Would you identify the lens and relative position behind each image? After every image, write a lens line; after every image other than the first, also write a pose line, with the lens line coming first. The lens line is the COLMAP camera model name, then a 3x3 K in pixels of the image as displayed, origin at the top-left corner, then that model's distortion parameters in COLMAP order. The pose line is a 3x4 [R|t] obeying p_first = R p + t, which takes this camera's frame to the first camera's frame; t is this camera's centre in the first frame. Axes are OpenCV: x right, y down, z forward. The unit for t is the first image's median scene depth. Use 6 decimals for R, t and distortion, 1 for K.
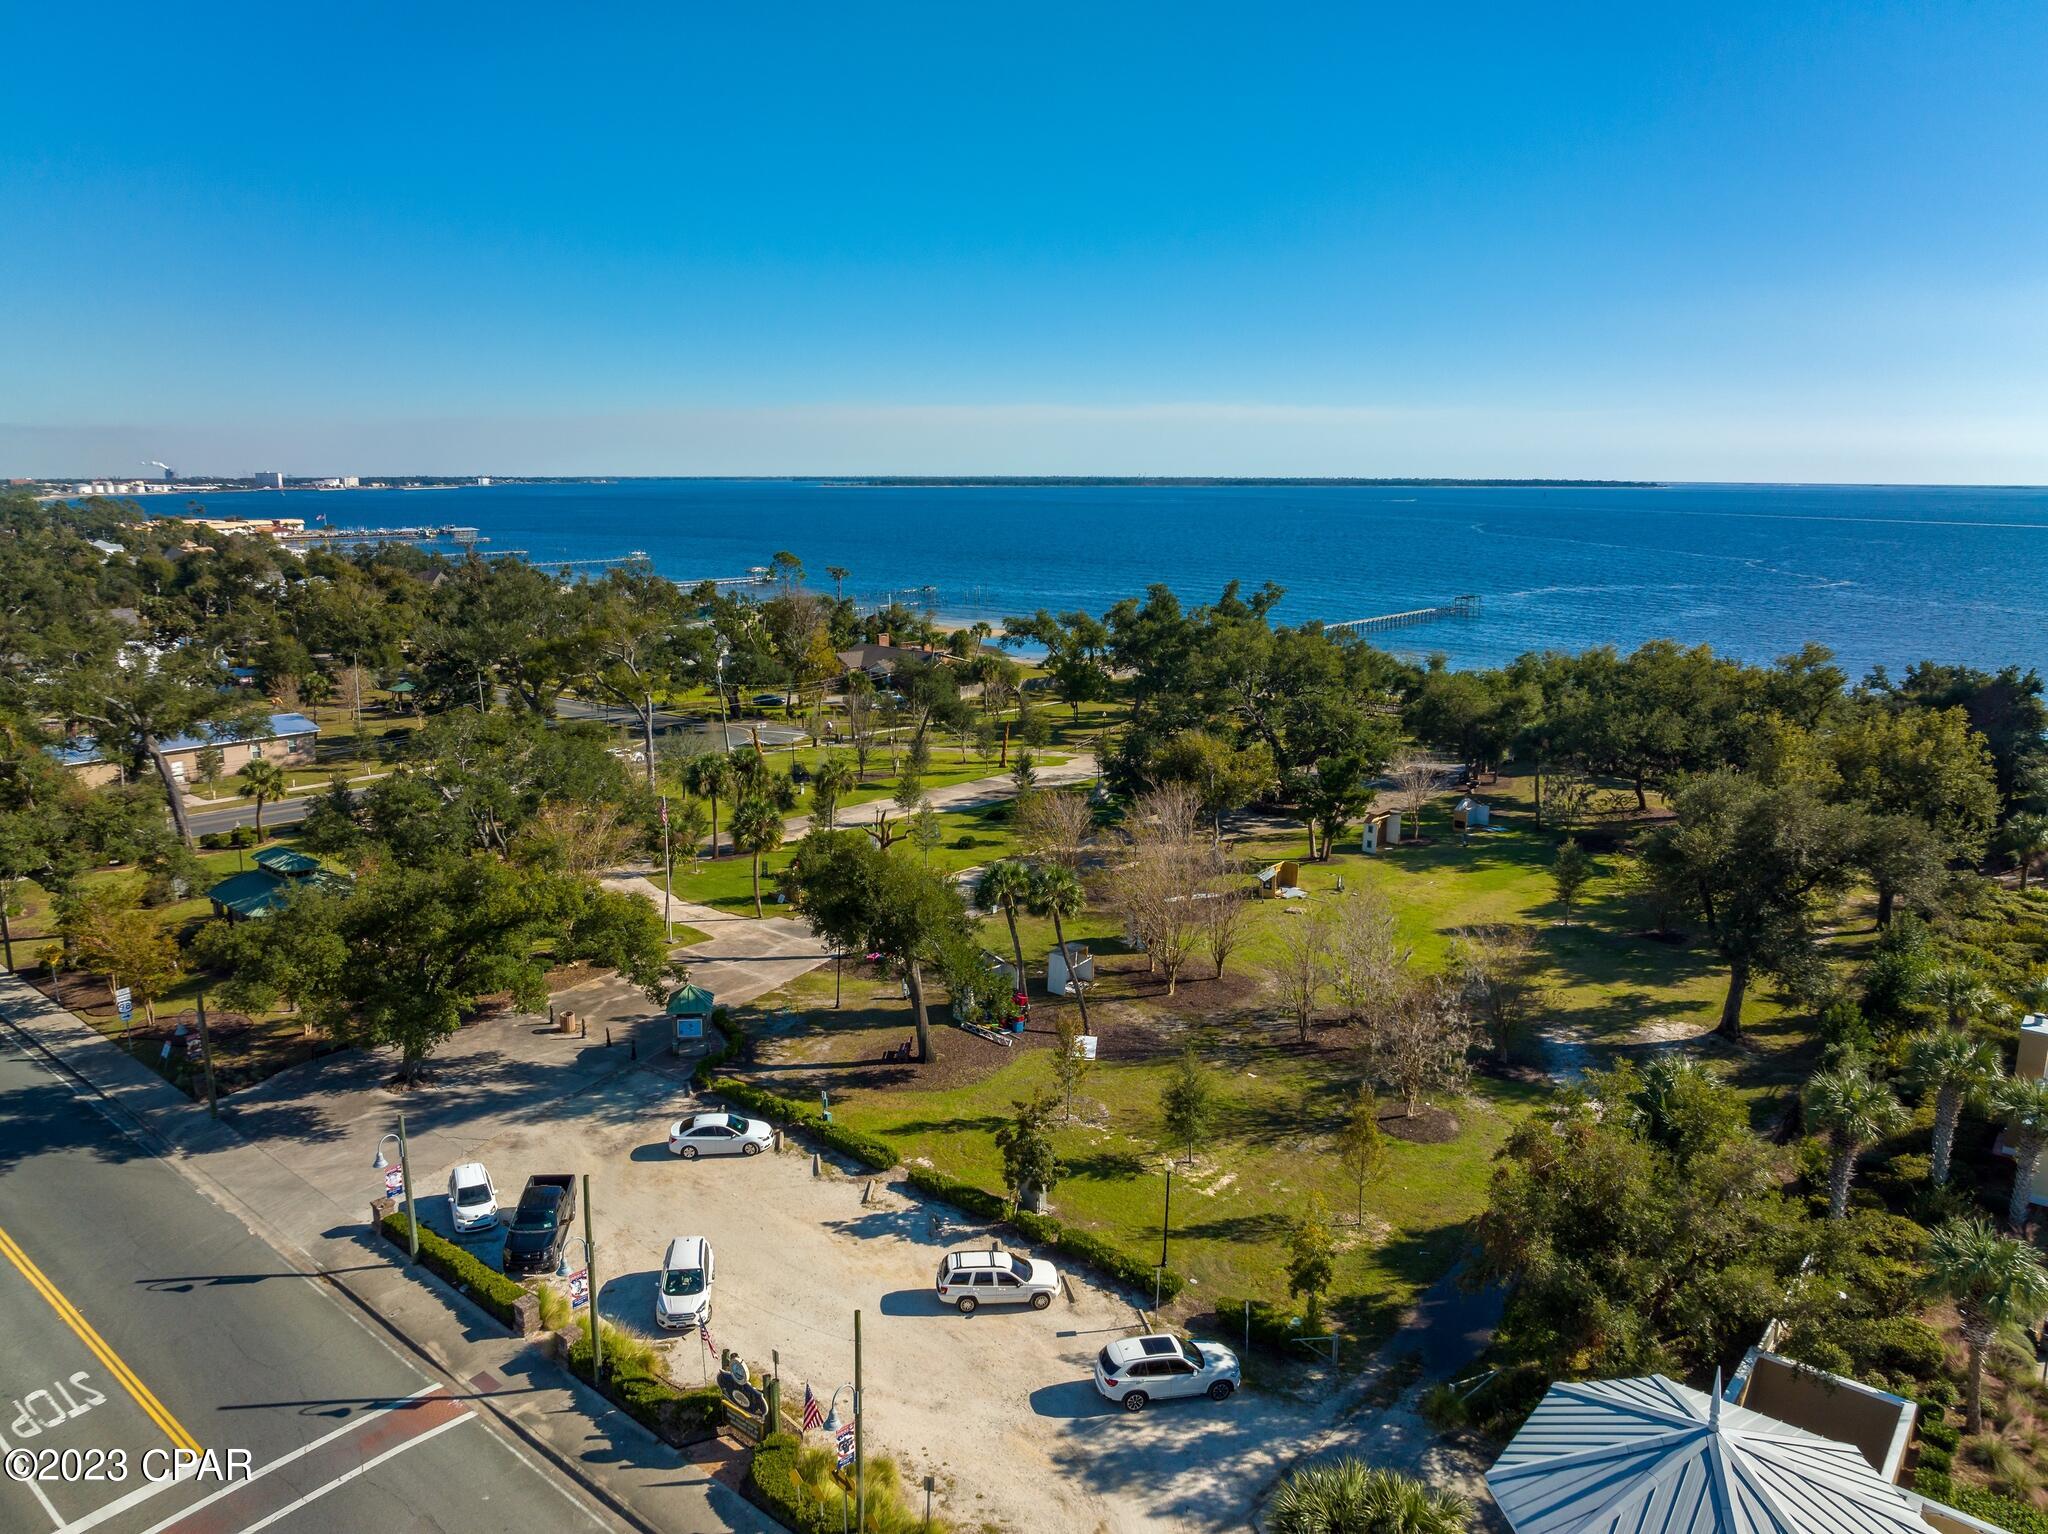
lens RADIAL K [[1438.4, 0, 1025.1], [0, 1438.4, 746.3], [0, 0, 1]] dist [-0.037474, 0.005178]
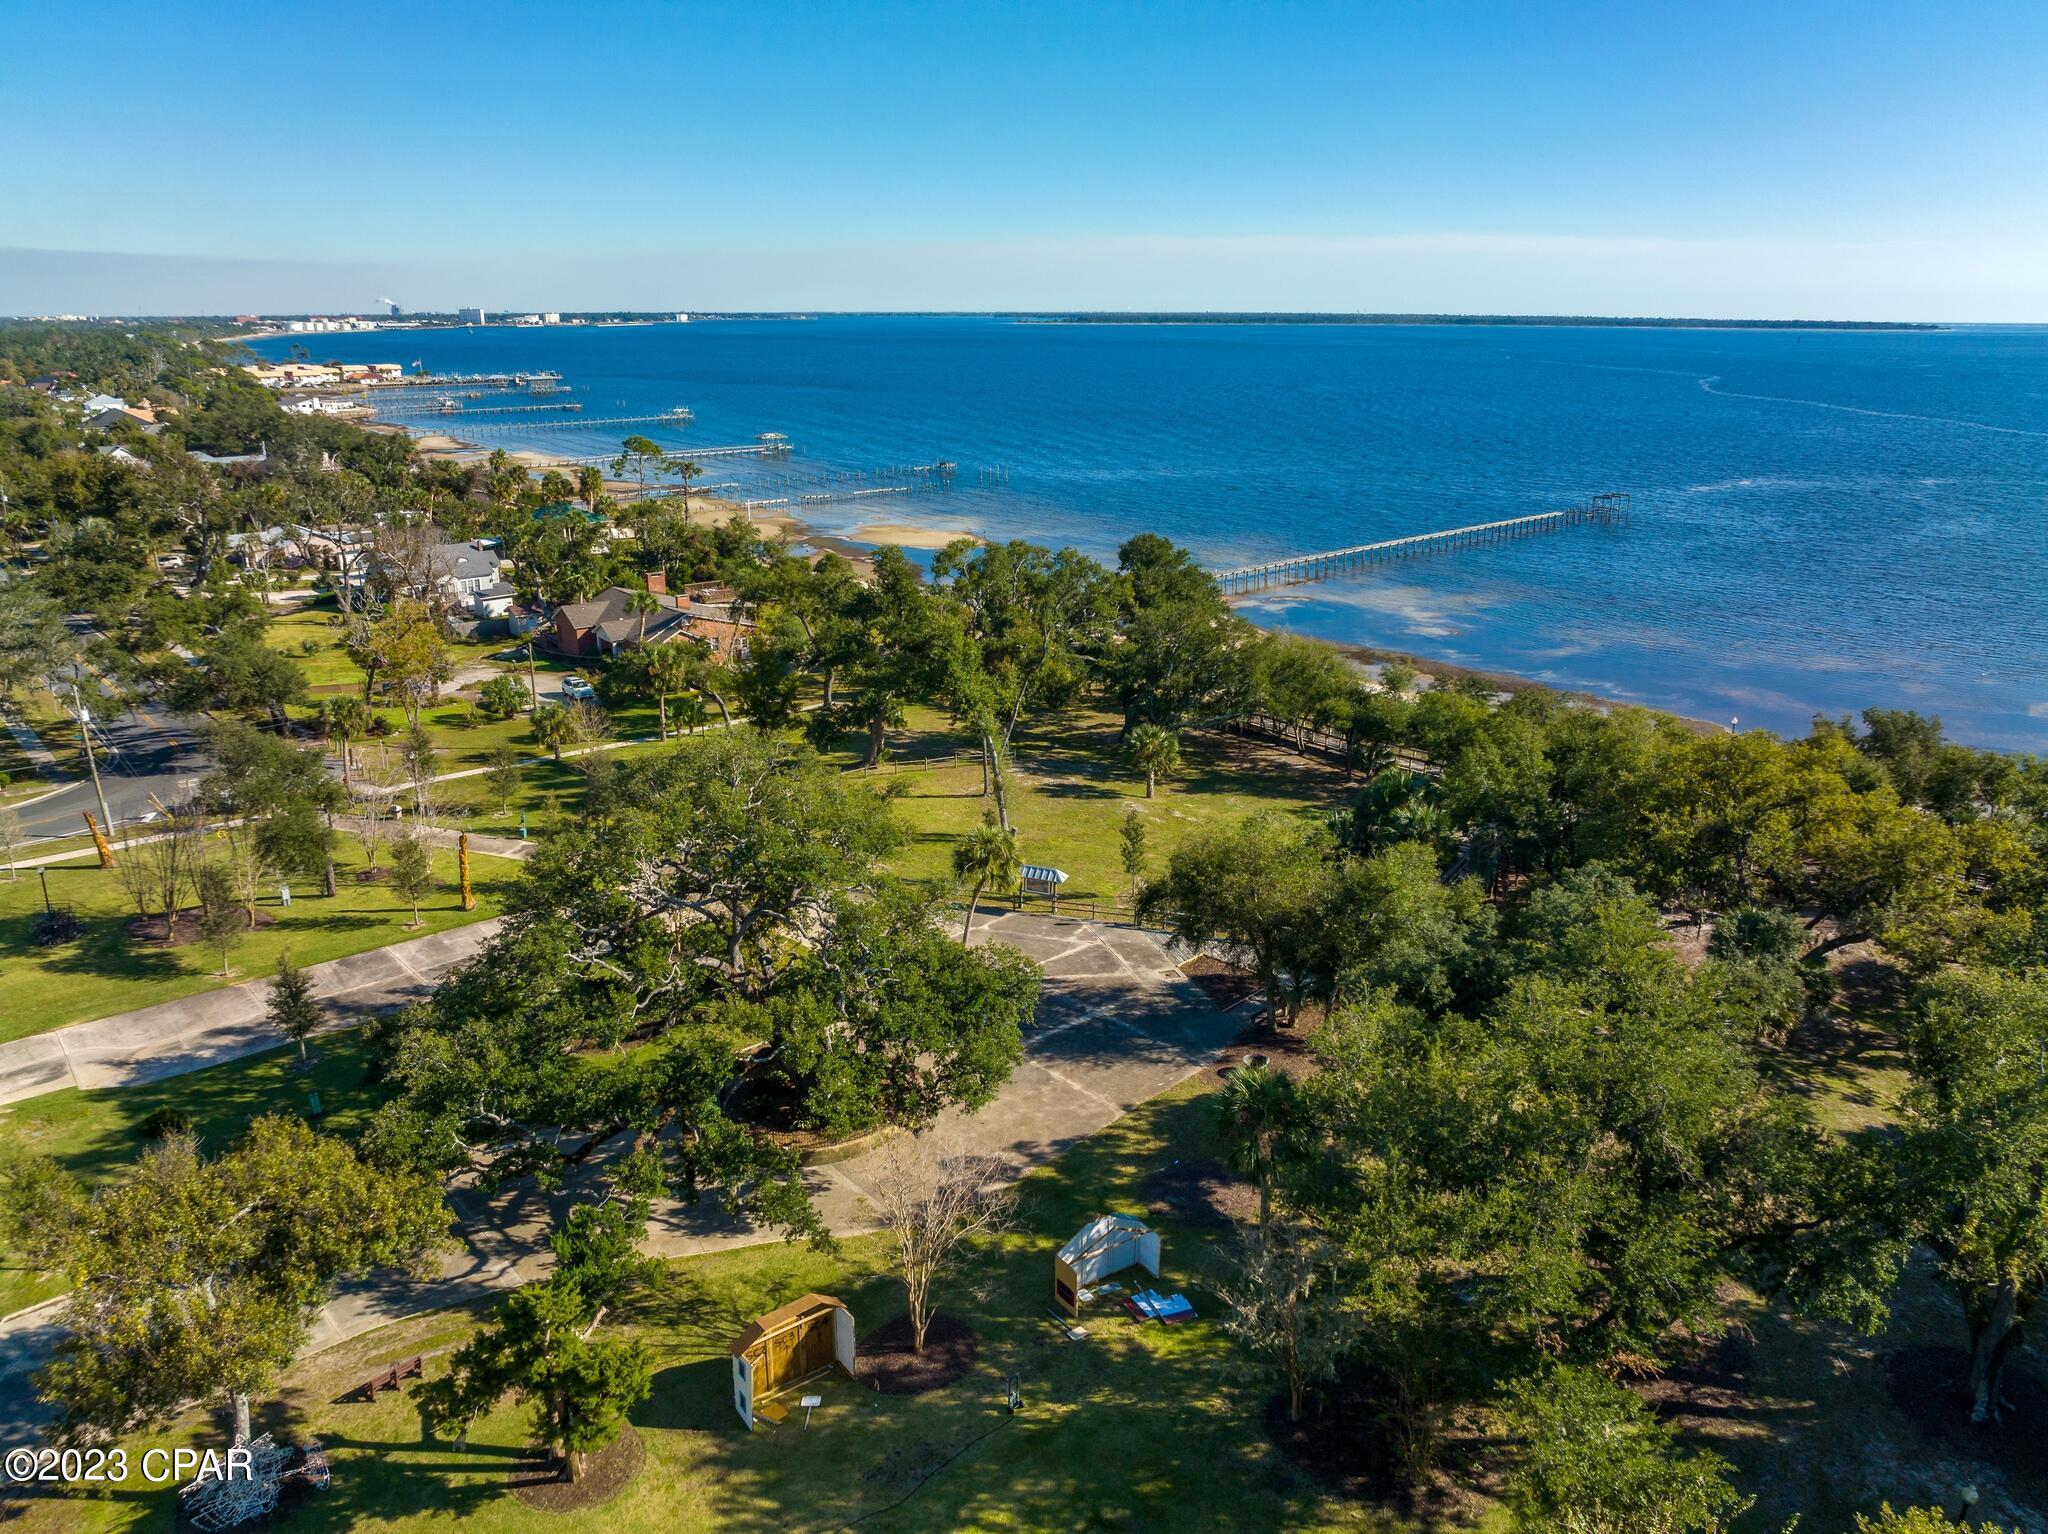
lens RADIAL K [[1438.4, 0, 1025.1], [0, 1438.4, 746.3], [0, 0, 1]] dist [-0.037474, 0.005178]
pose [[0.988630, 0.042884, -0.144121, 0.501281], [-0.026911, 0.993455, 0.111010, -0.208954], [0.147938, -0.105869, 0.983314, 0.895850]]
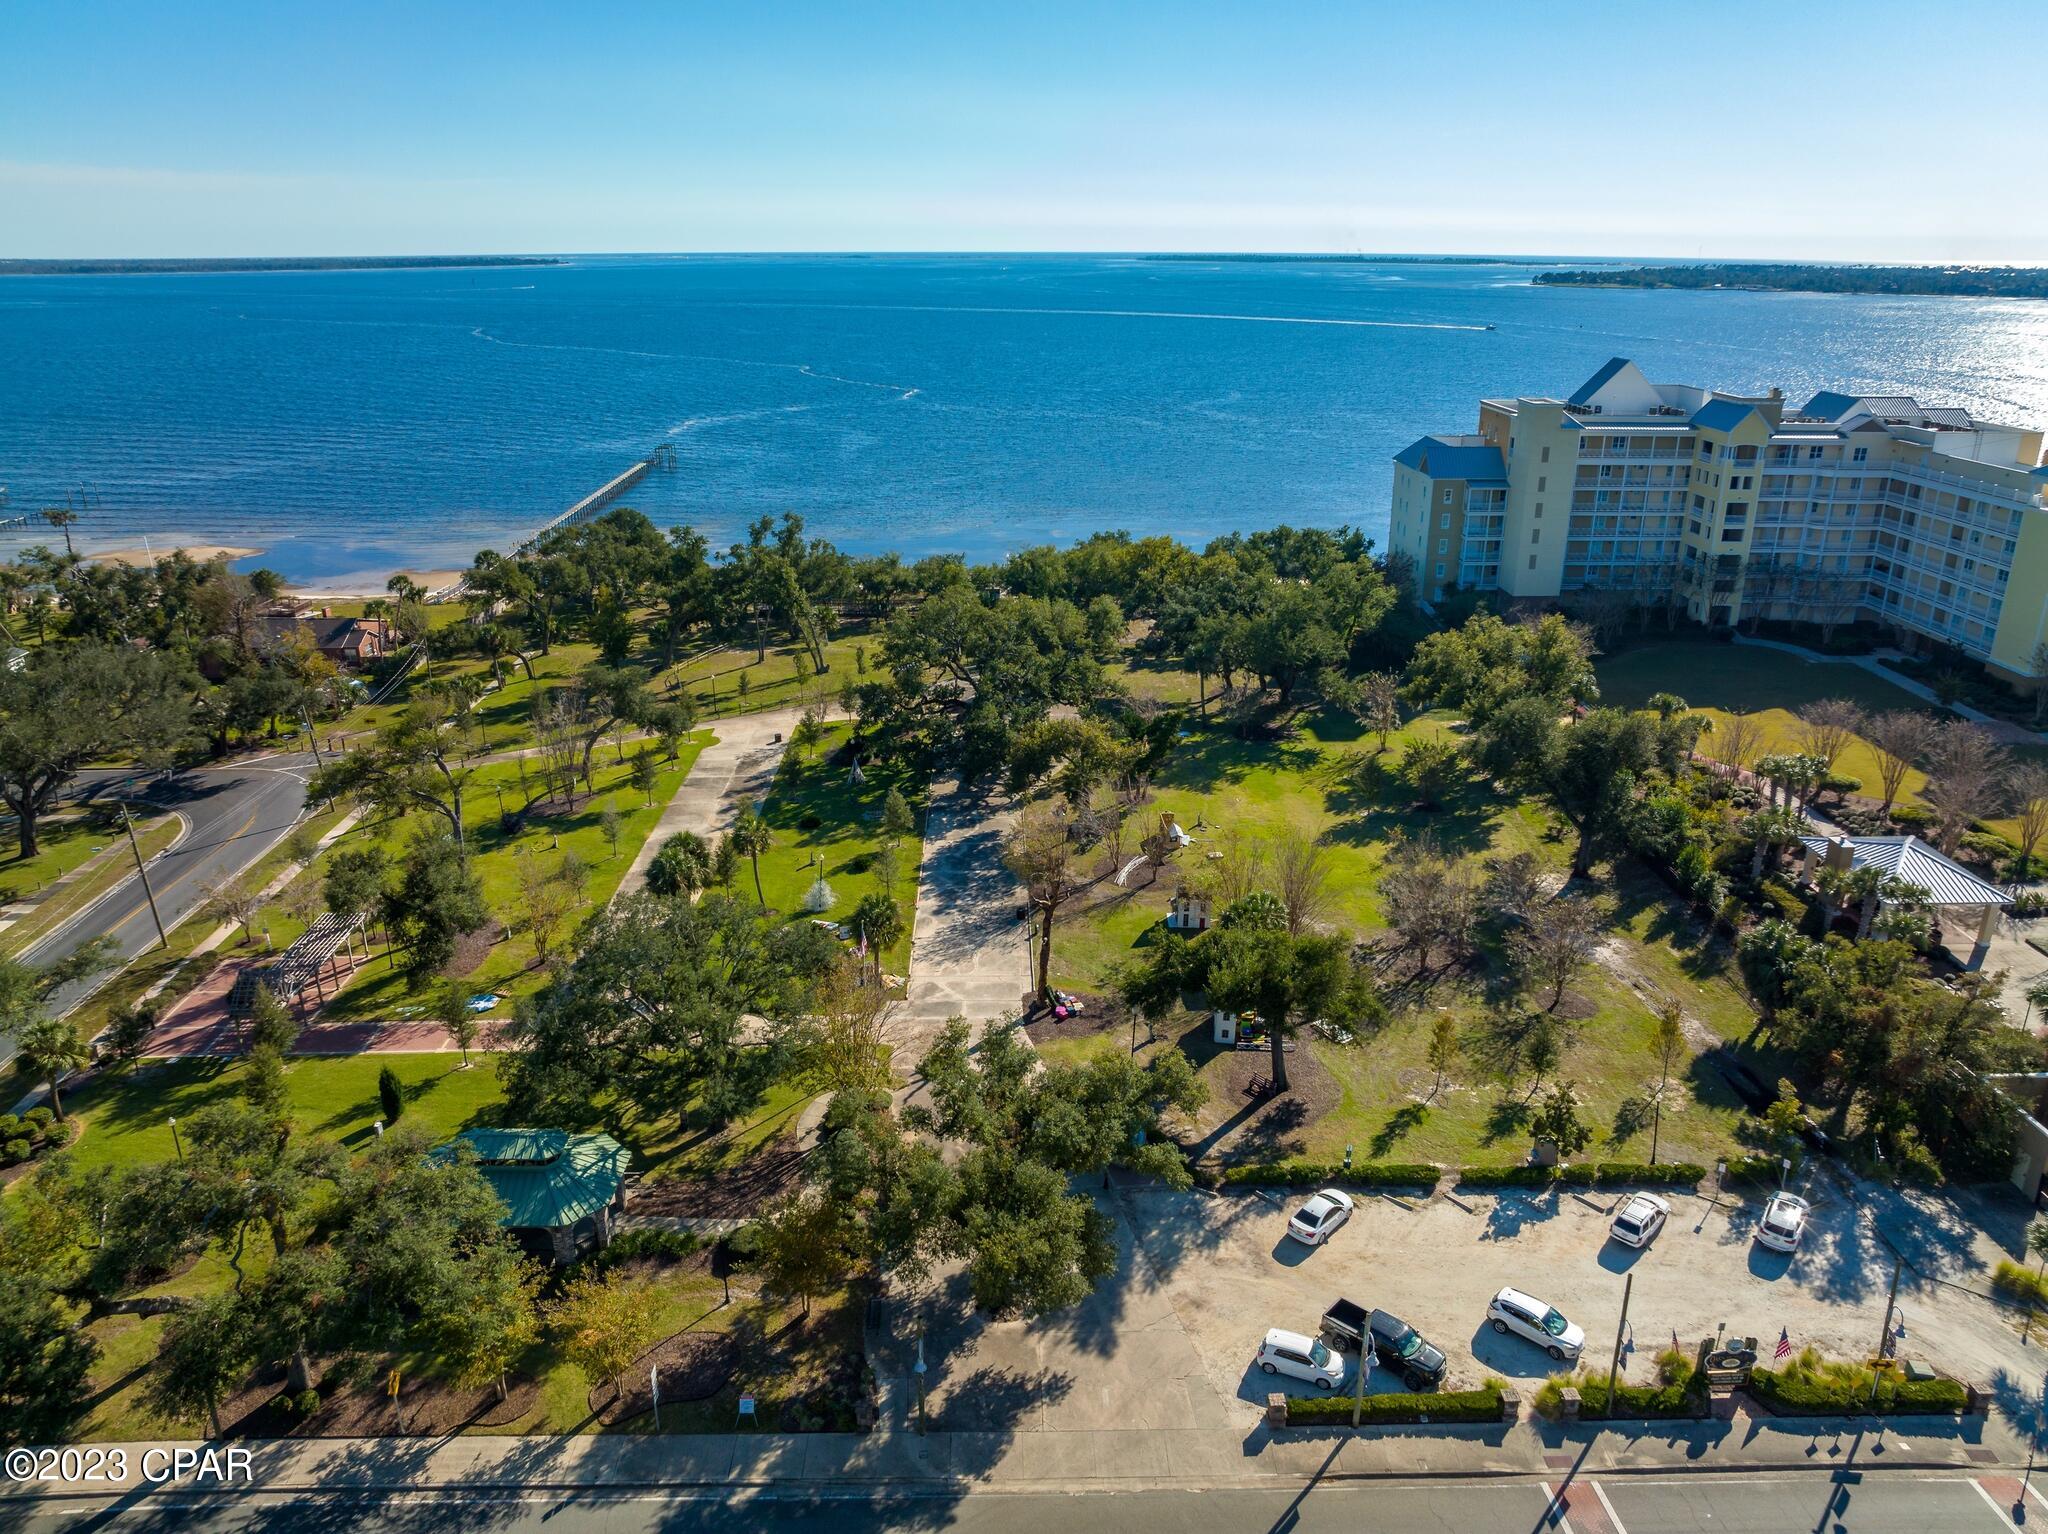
lens RADIAL K [[1438.4, 0, 1025.1], [0, 1438.4, 746.3], [0, 0, 1]] dist [-0.037474, 0.005178]
pose [[0.749945, -0.216993, 0.624897, -0.791420], [0.121332, 0.973762, 0.192523, -0.269840], [-0.650277, -0.068562, 0.756597, 0.227009]]
